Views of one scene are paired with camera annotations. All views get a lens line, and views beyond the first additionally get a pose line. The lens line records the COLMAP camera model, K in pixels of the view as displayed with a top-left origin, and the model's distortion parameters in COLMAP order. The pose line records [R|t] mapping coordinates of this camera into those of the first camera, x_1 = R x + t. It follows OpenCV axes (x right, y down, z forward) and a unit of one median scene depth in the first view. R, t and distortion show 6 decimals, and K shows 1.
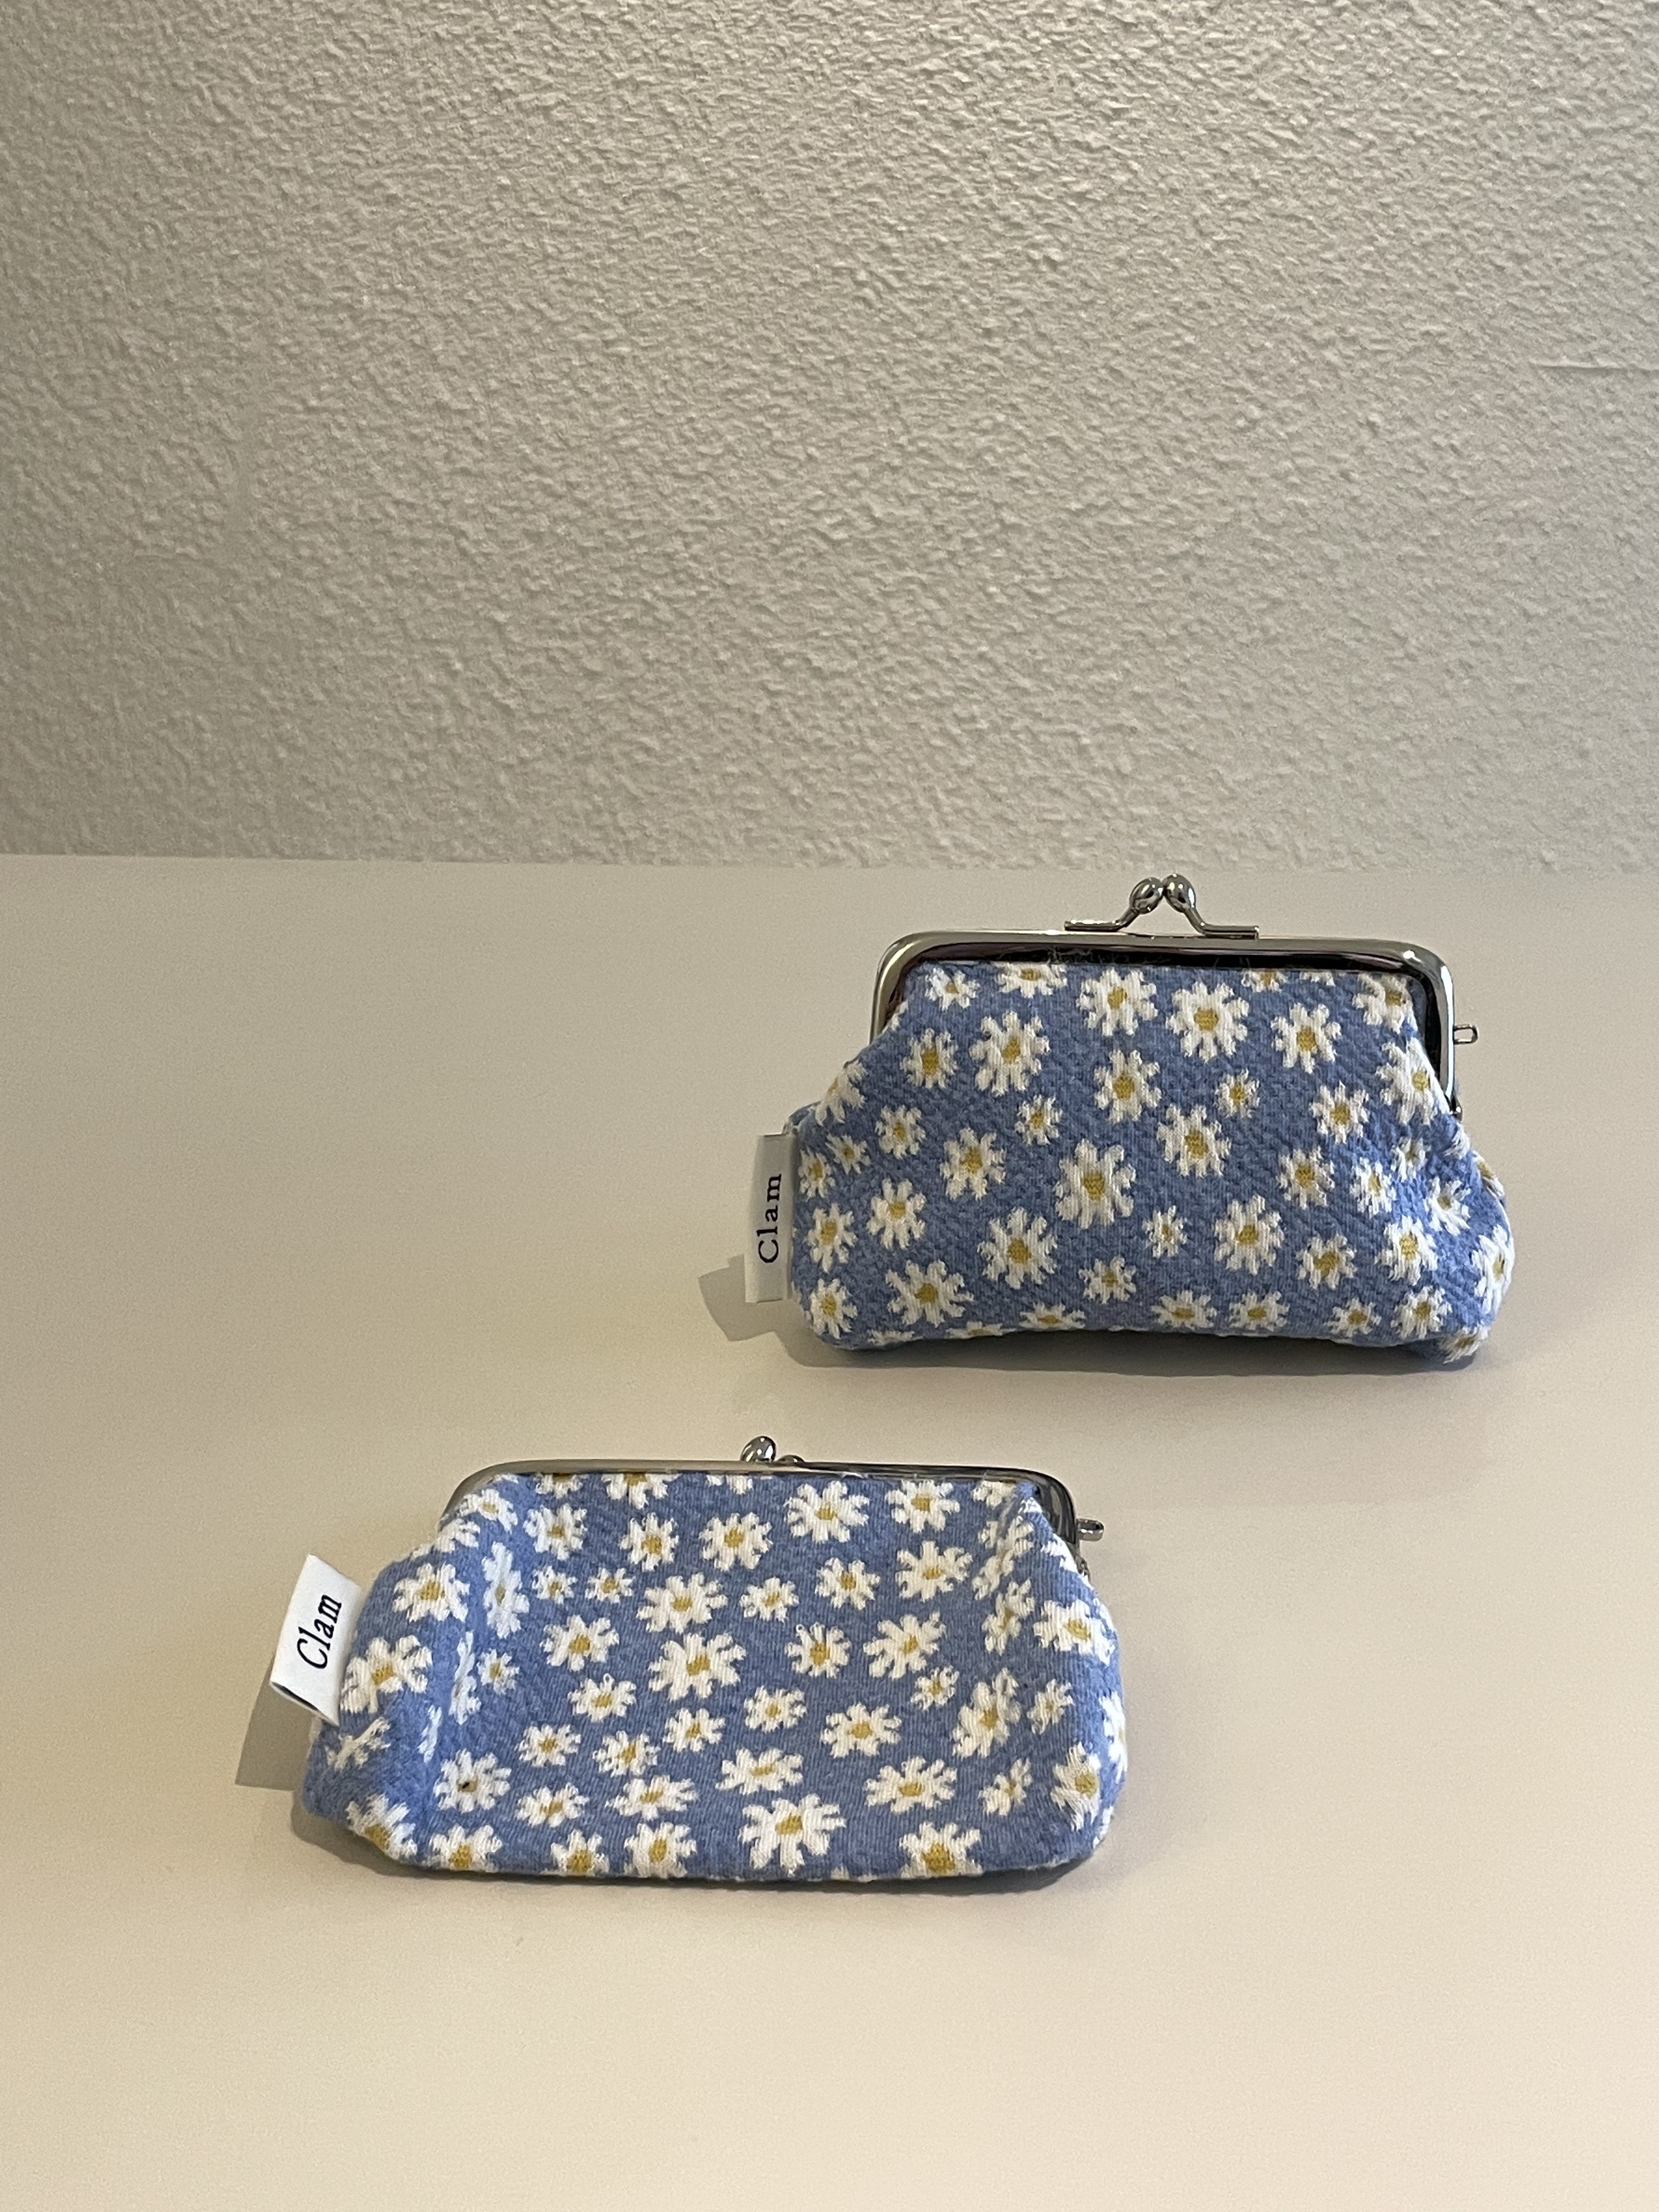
lens RADIAL K [[2707.7, 0, 814.5], [0, 2707.7, 1176.5], [0, 0, 1]] dist [0.222859, -0.784003]
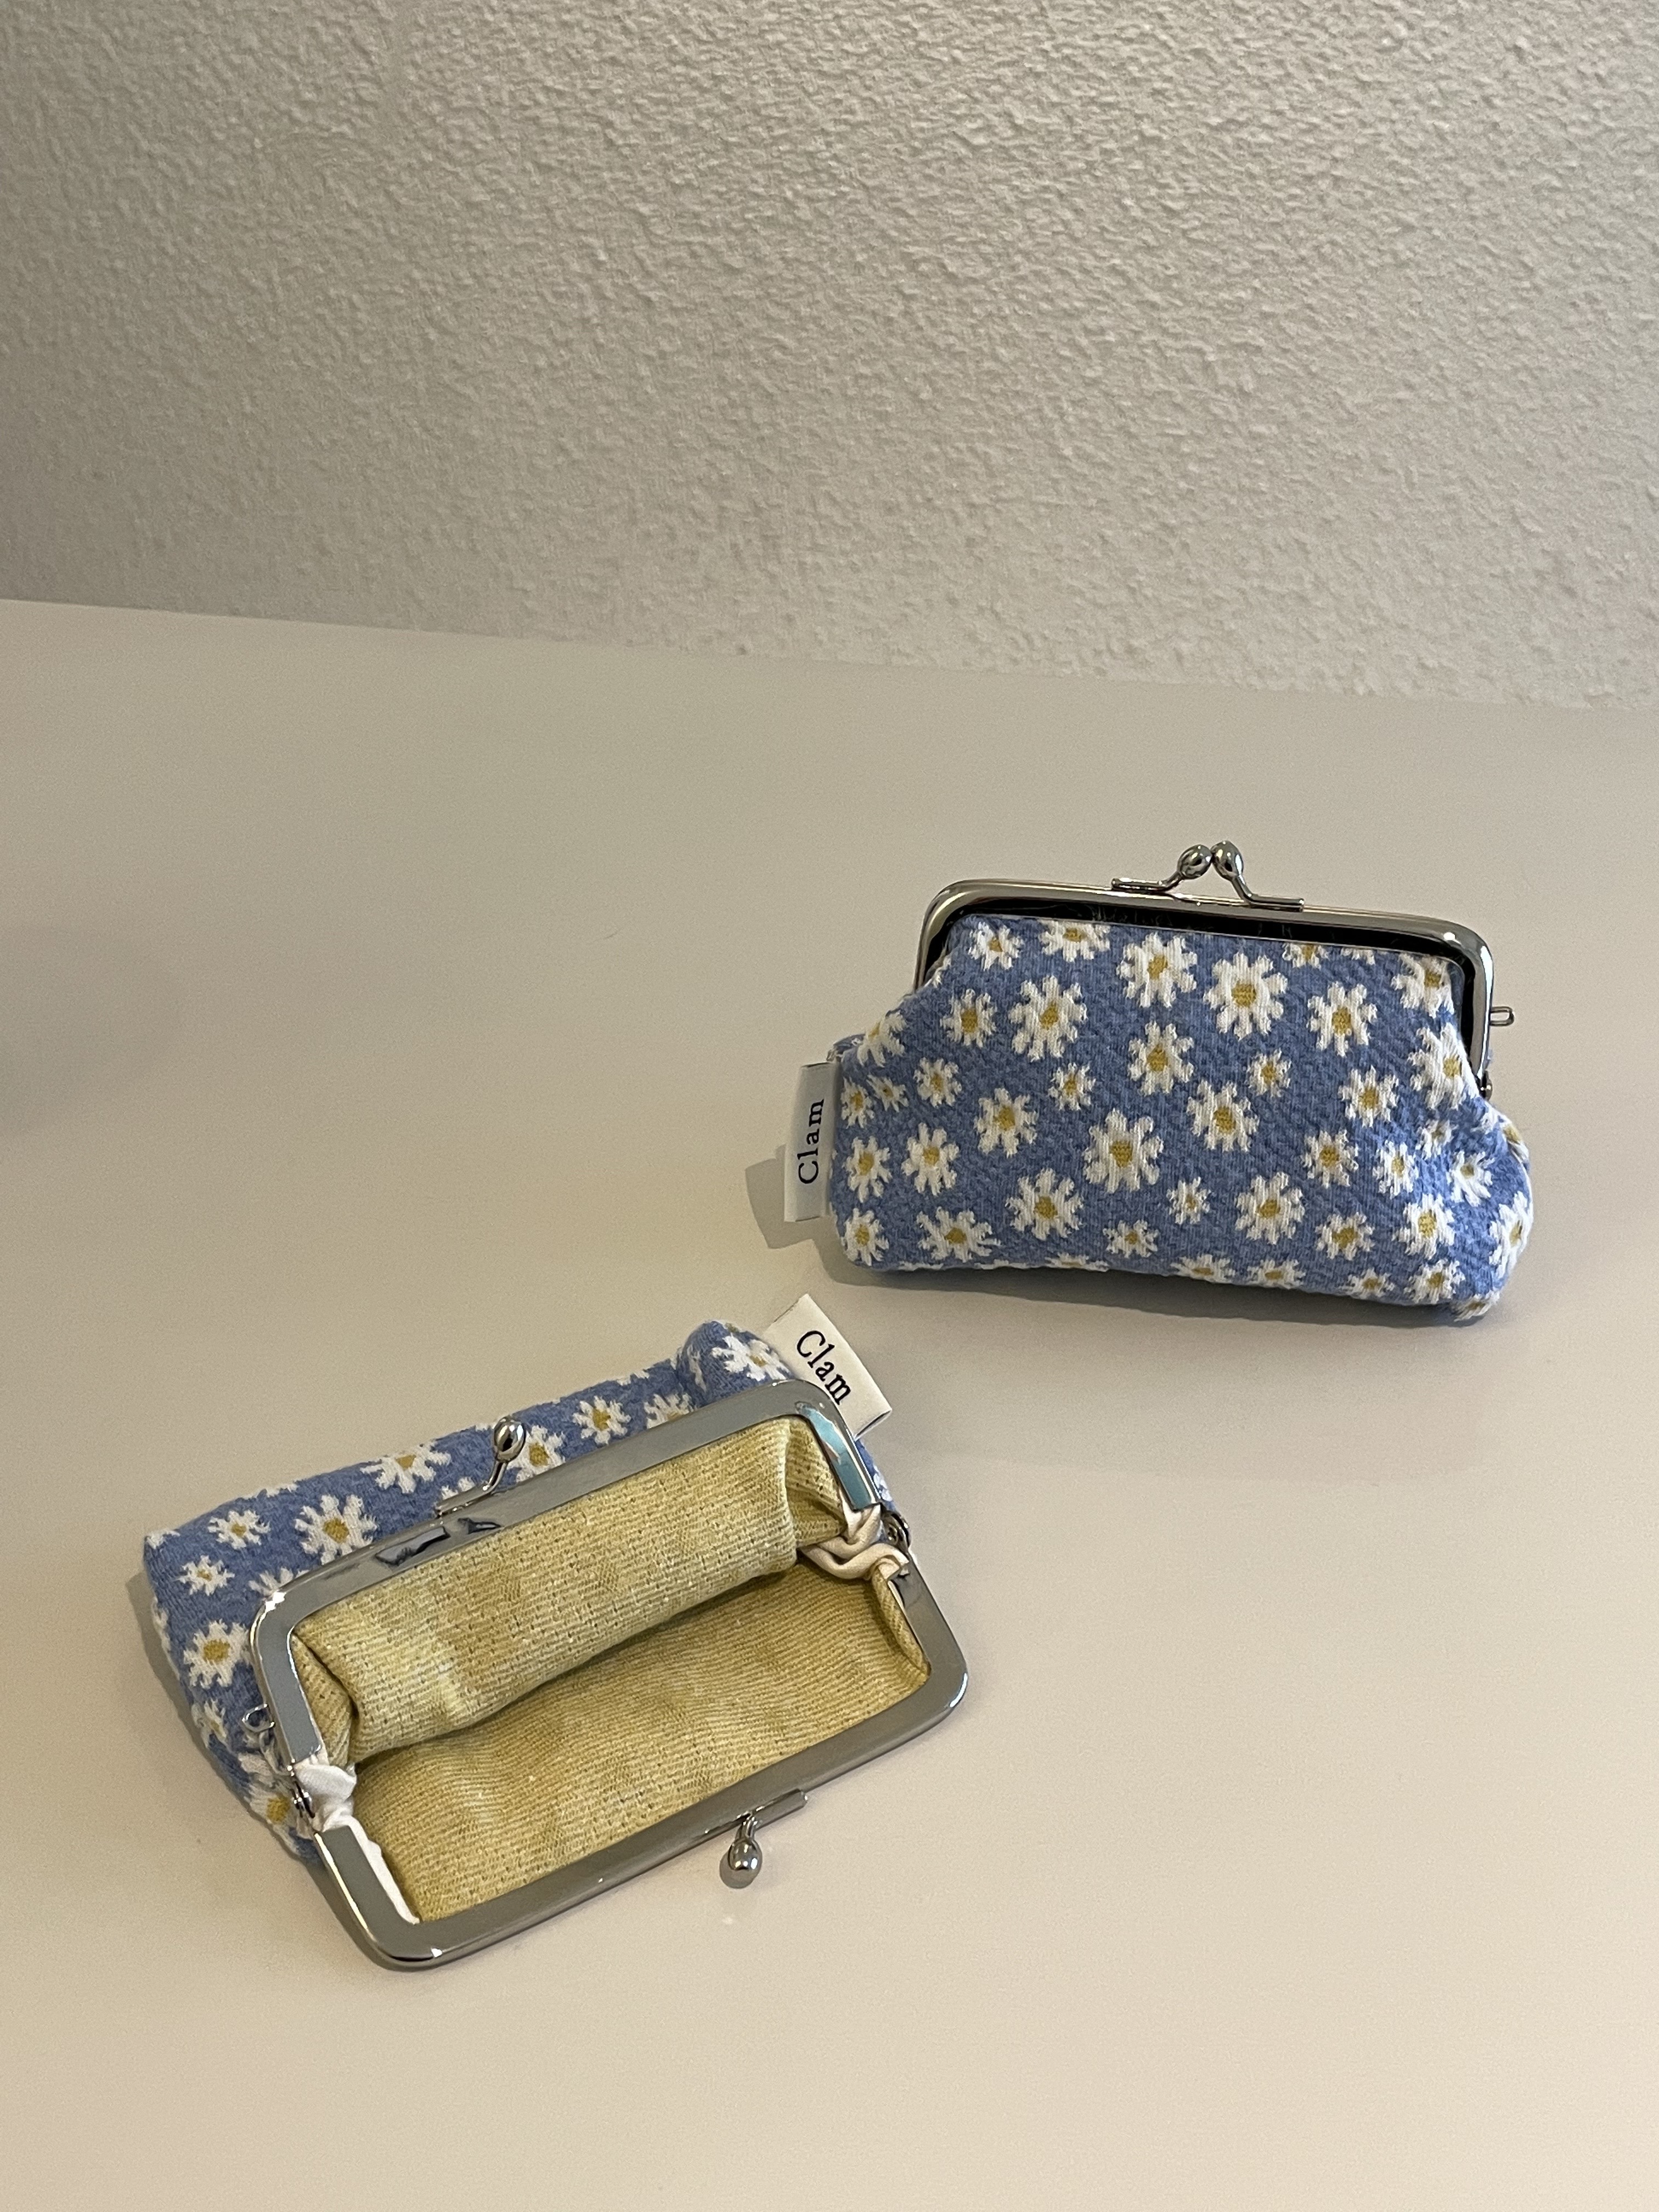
lens RADIAL K [[2484.2, 0, 839.9], [0, 2484.2, 1104.7], [0, 0, 1]] dist [0.173102, -0.357919]
pose [[0.998213, 0.049374, -0.033661, 0.027031], [-0.042946, 0.984438, 0.170404, -0.167609], [0.041551, -0.168654, 0.984799, 0.072697]]
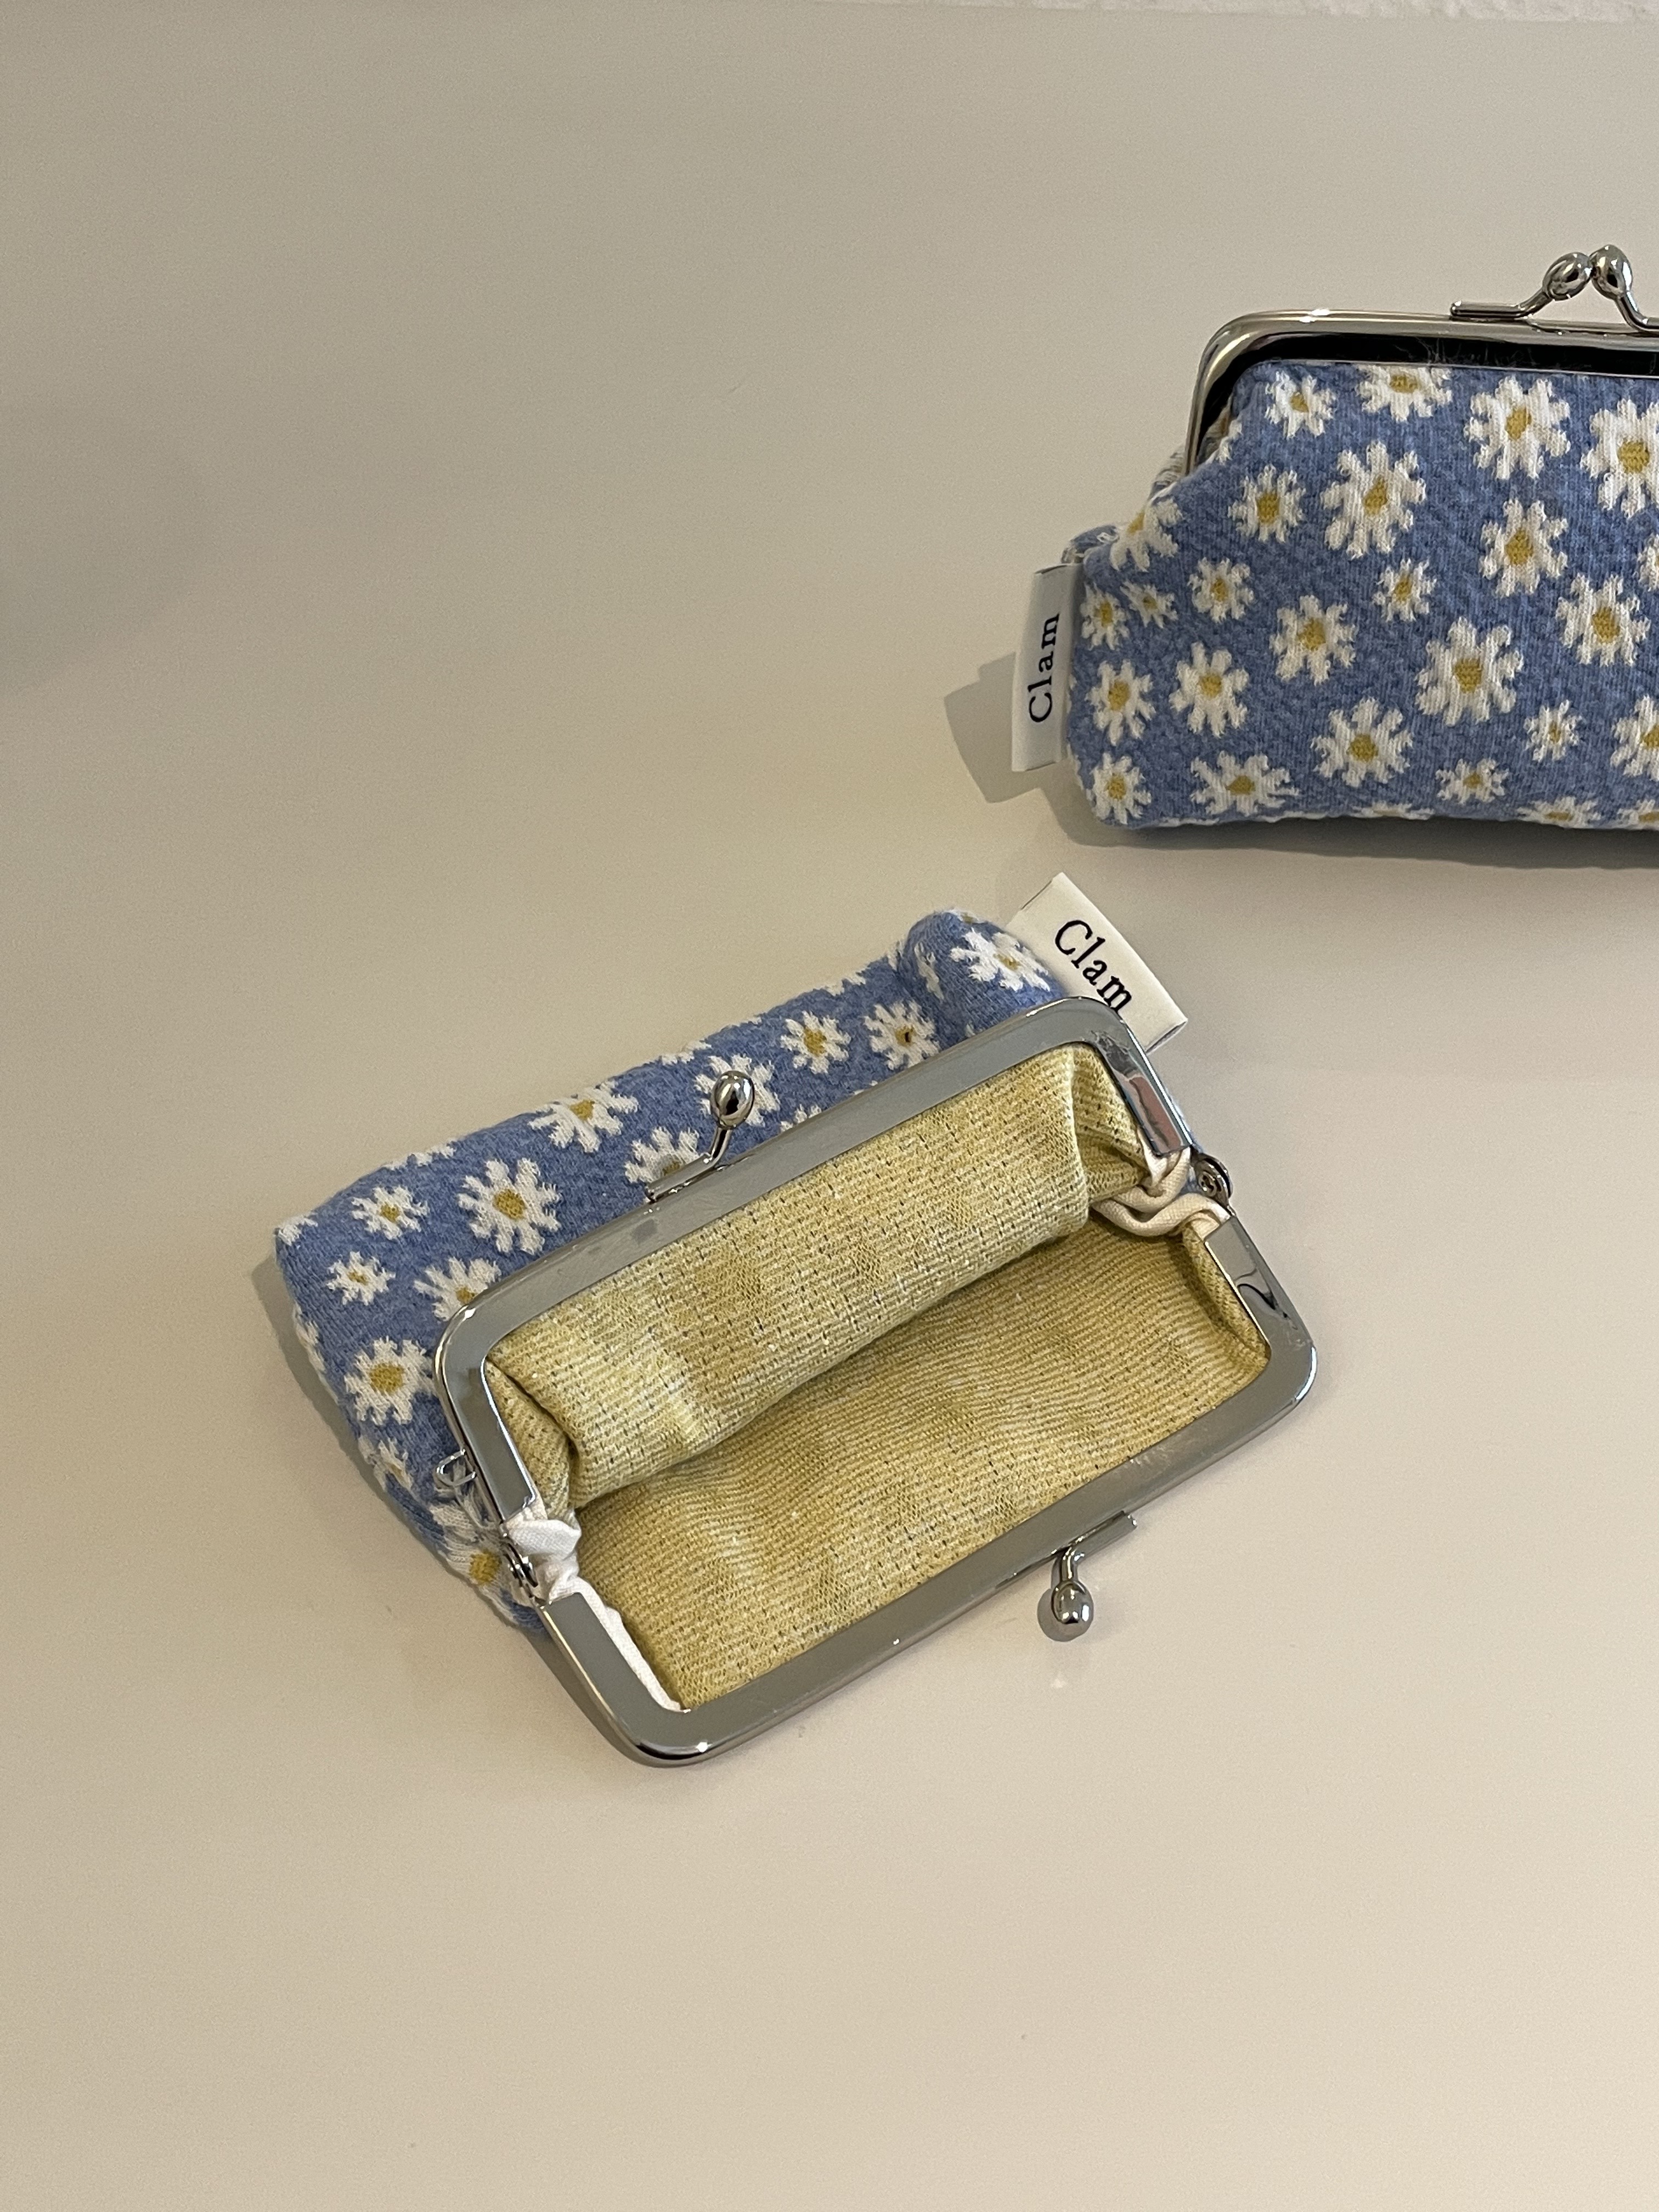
lens RADIAL K [[2603.4, 0, 881.1], [0, 2603.4, 1043.5], [0, 0, 1]] dist [0.184606, -0.480691]
pose [[0.999903, 0.010618, -0.009040, -0.059524], [-0.006583, 0.930880, 0.365266, -0.173217], [0.012293, -0.365171, 0.930859, 0.239560]]
